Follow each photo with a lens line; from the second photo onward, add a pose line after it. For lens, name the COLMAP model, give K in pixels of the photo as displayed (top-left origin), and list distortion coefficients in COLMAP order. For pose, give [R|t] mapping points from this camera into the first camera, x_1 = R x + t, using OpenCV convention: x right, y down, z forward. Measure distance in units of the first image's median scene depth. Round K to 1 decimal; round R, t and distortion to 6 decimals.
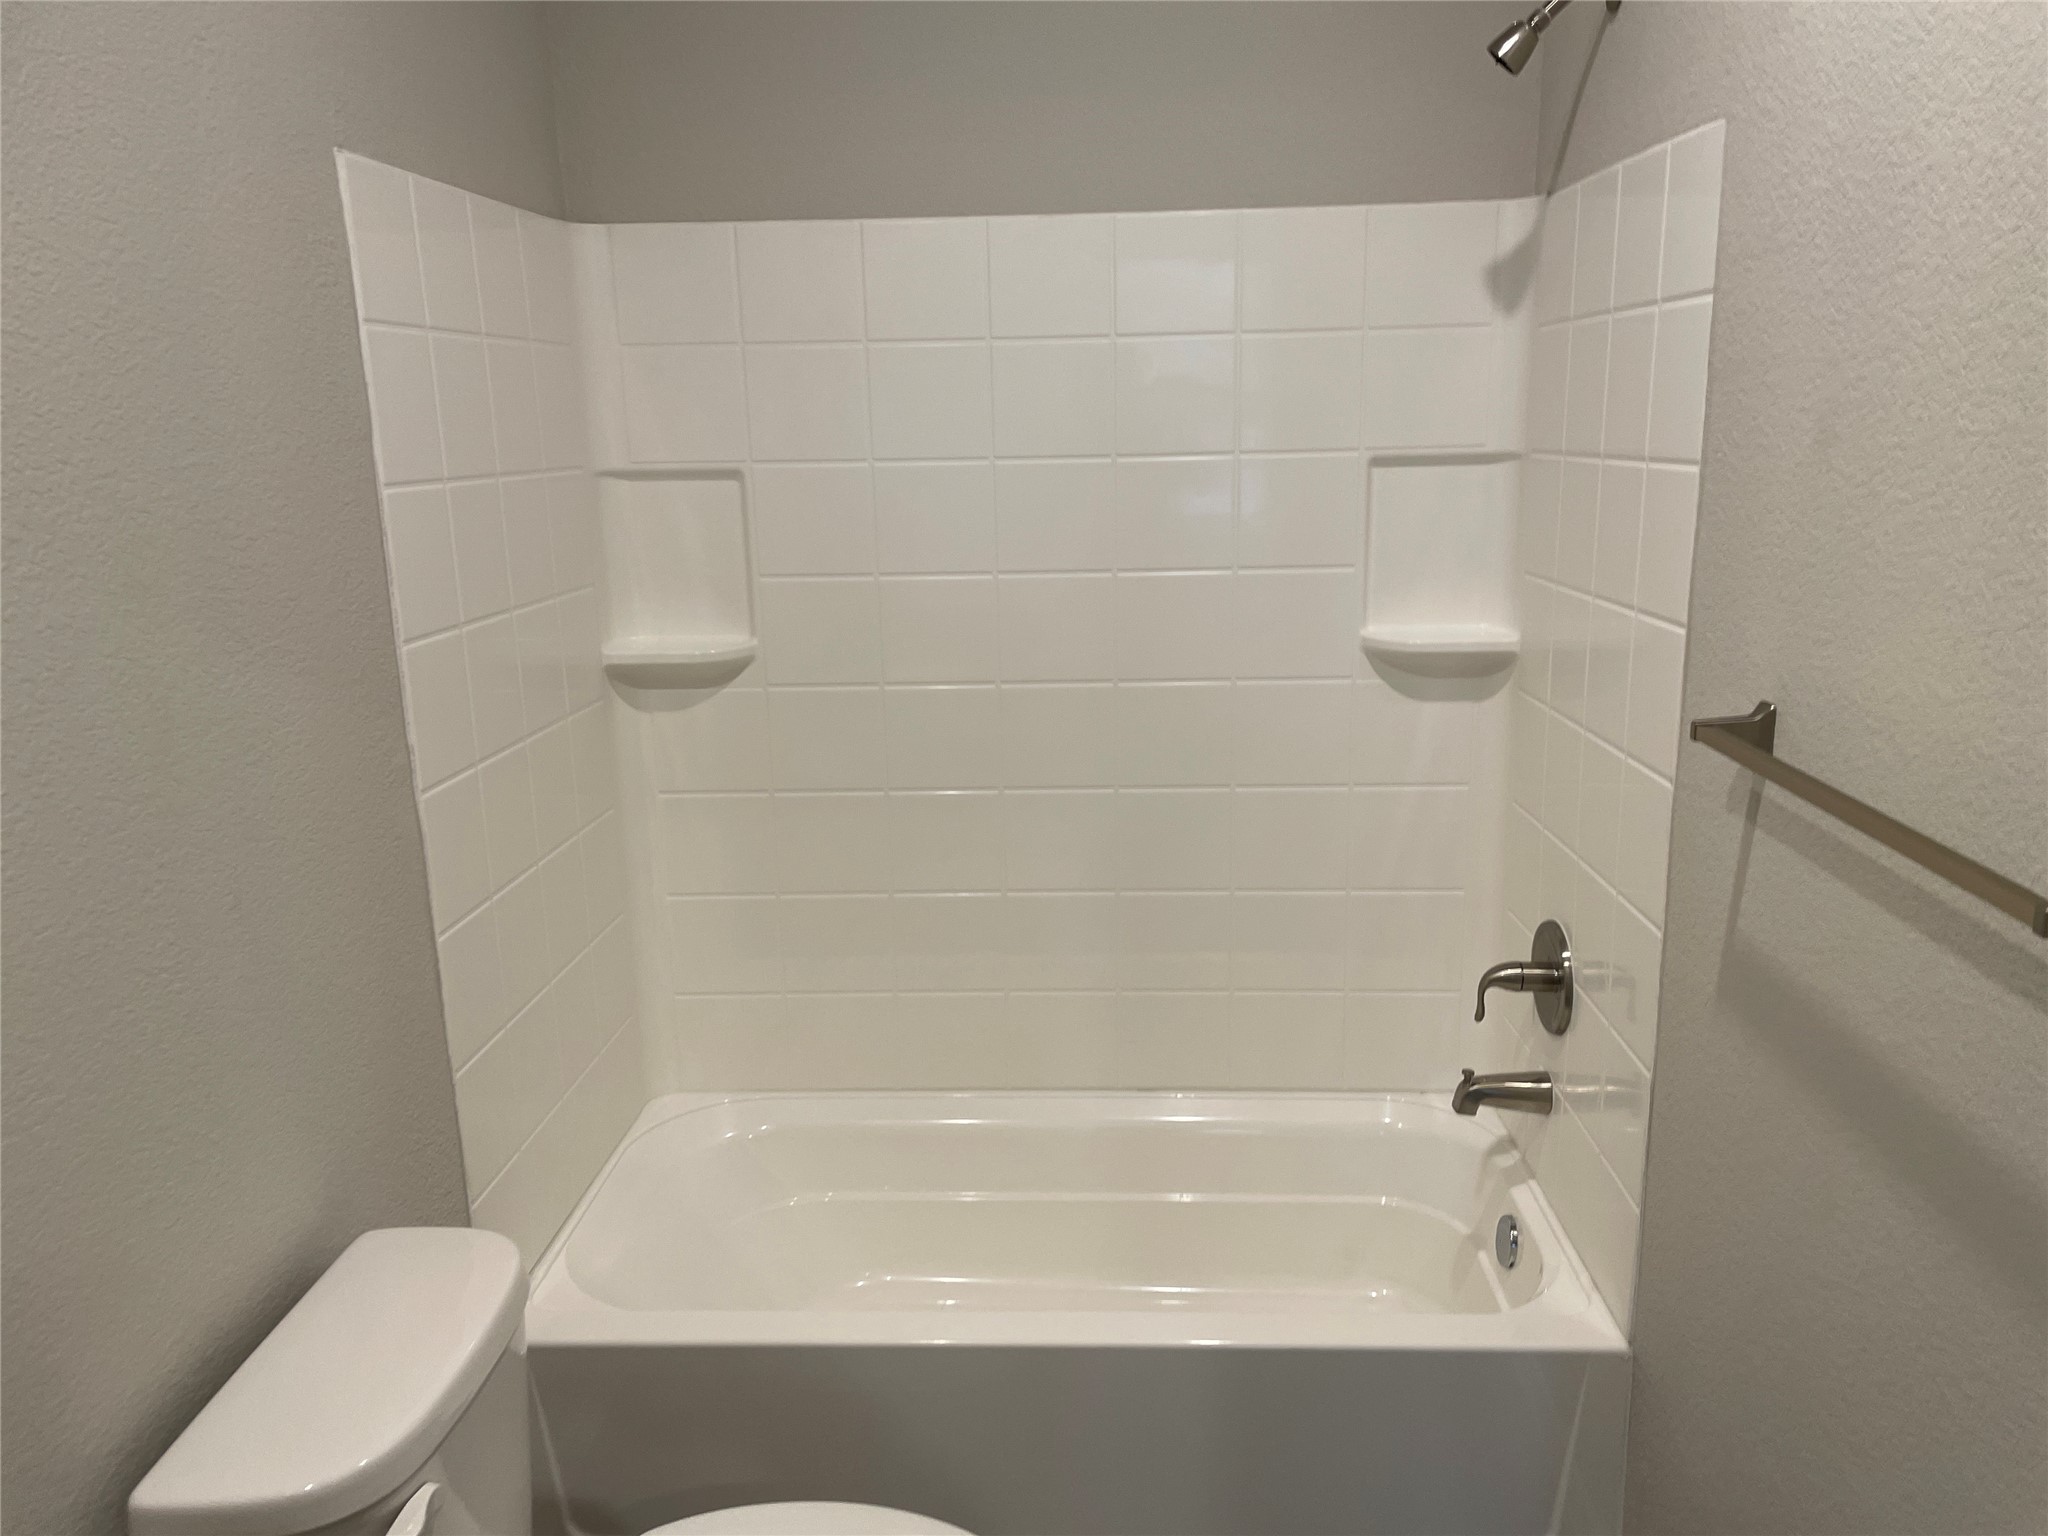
lens RADIAL K [[1849.9, 0, 1024.0], [0, 1849.9, 768.0], [0, 0, 1]] dist [-0.167199, 0.471402]
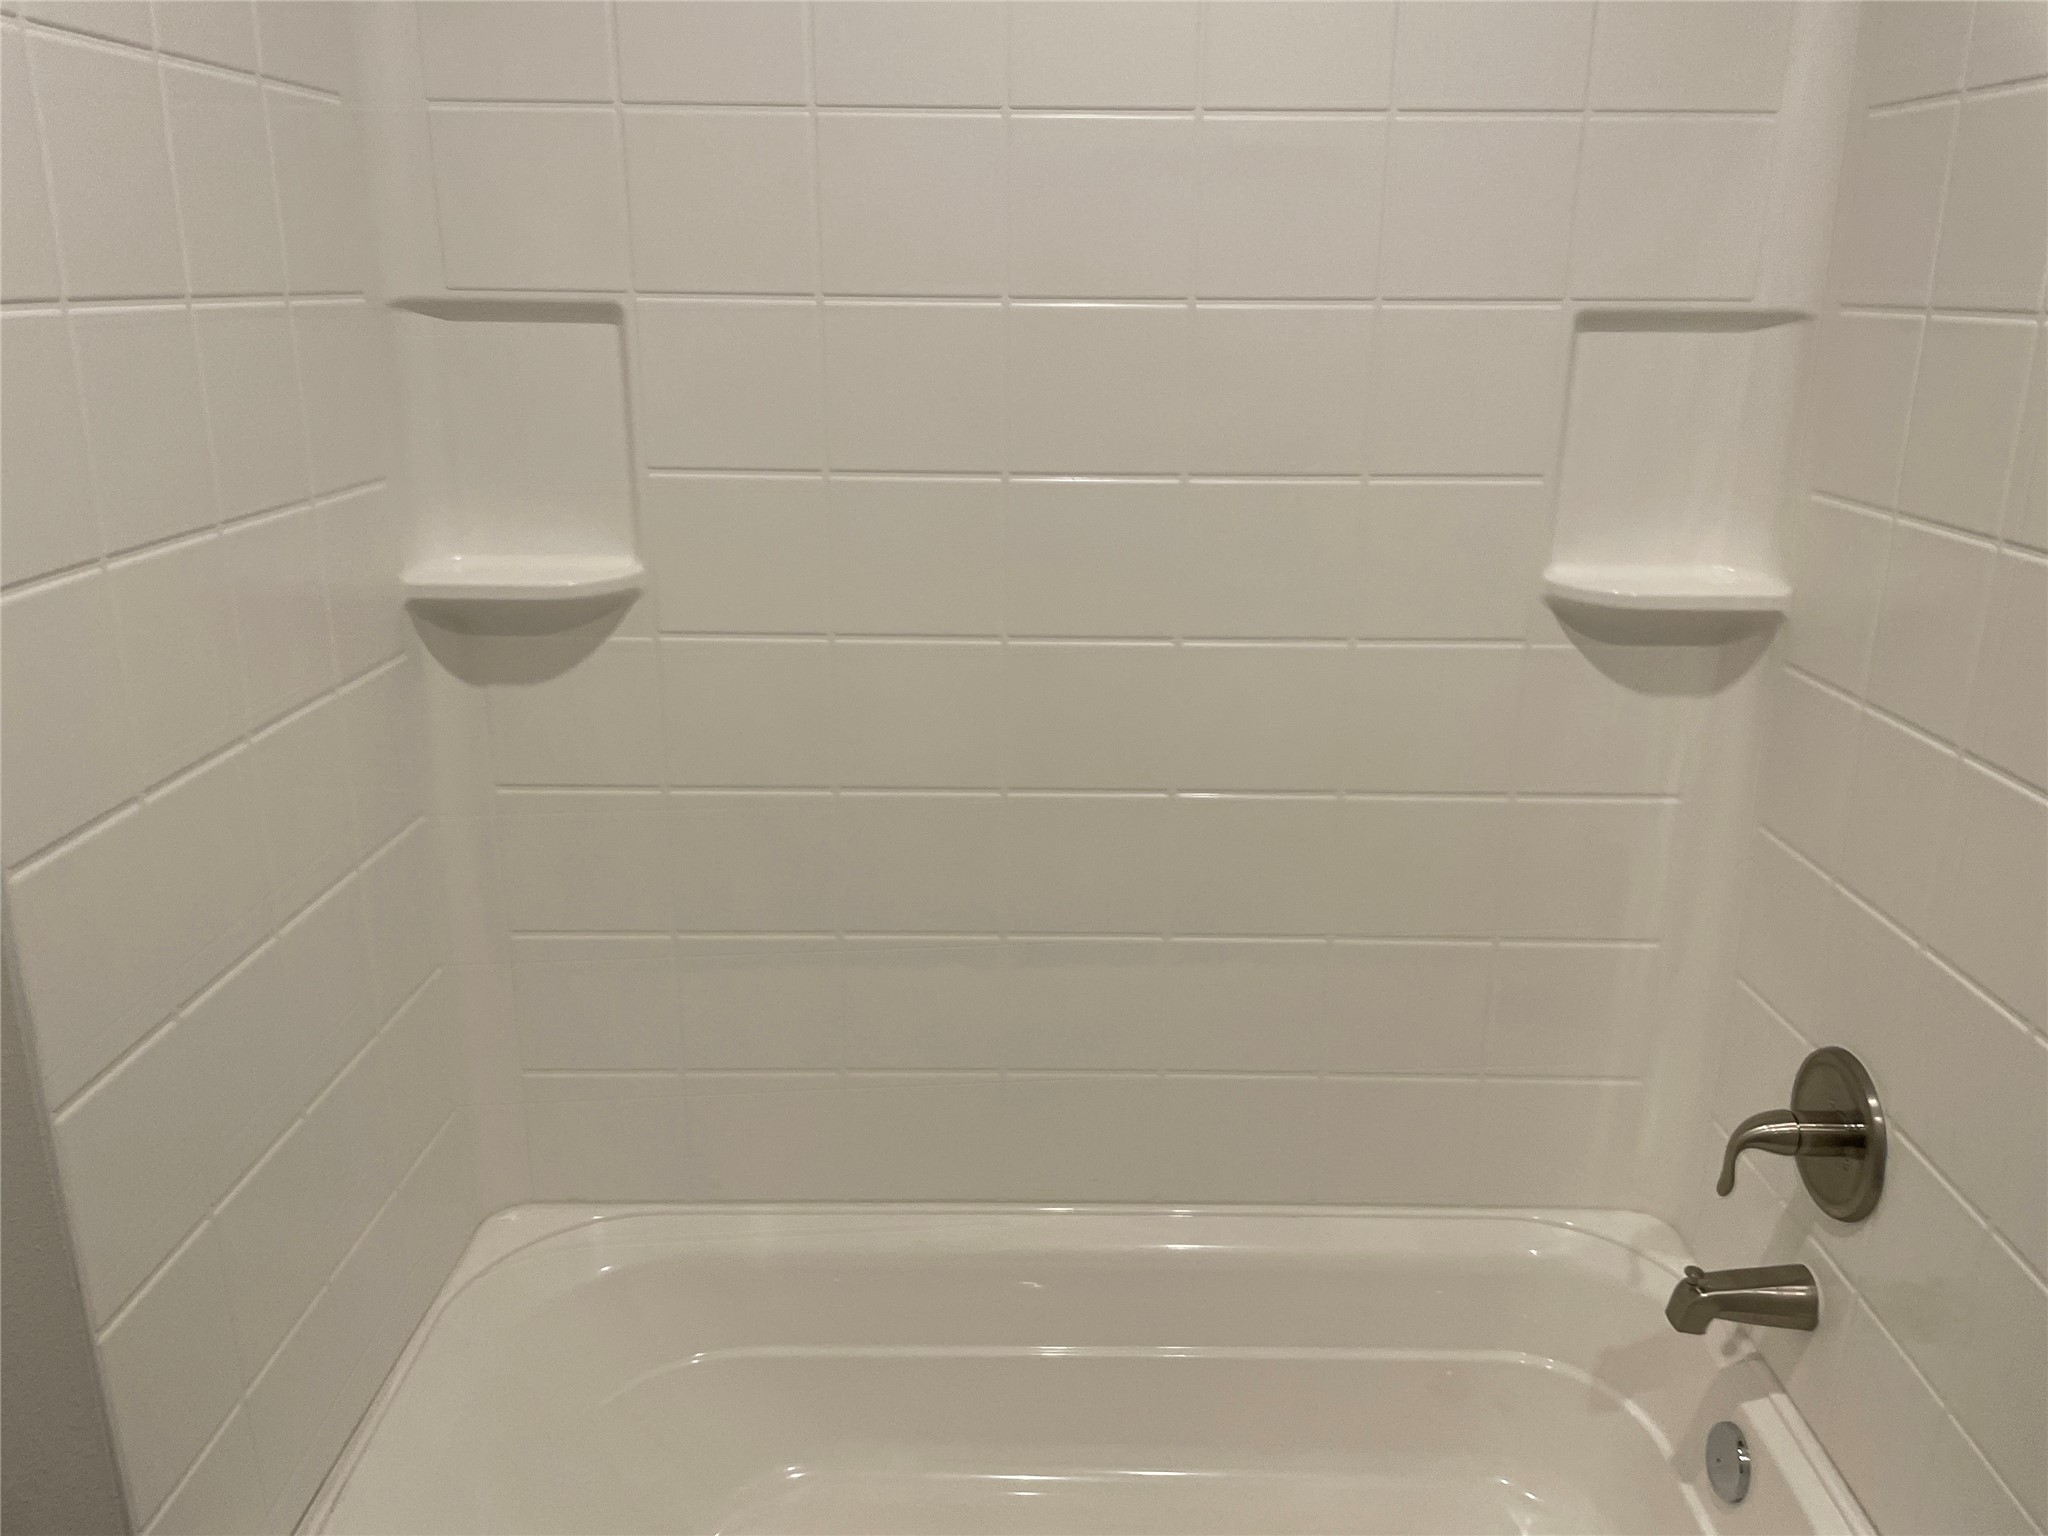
lens RADIAL K [[1849.9, 0, 1024.0], [0, 1849.9, 768.0], [0, 0, 1]] dist [-0.167199, 0.471402]
pose [[0.999103, 0.033447, -0.025969, 0.012633], [-0.031251, 0.996240, 0.080807, -0.055179], [0.028574, -0.079923, 0.996391, 0.341667]]
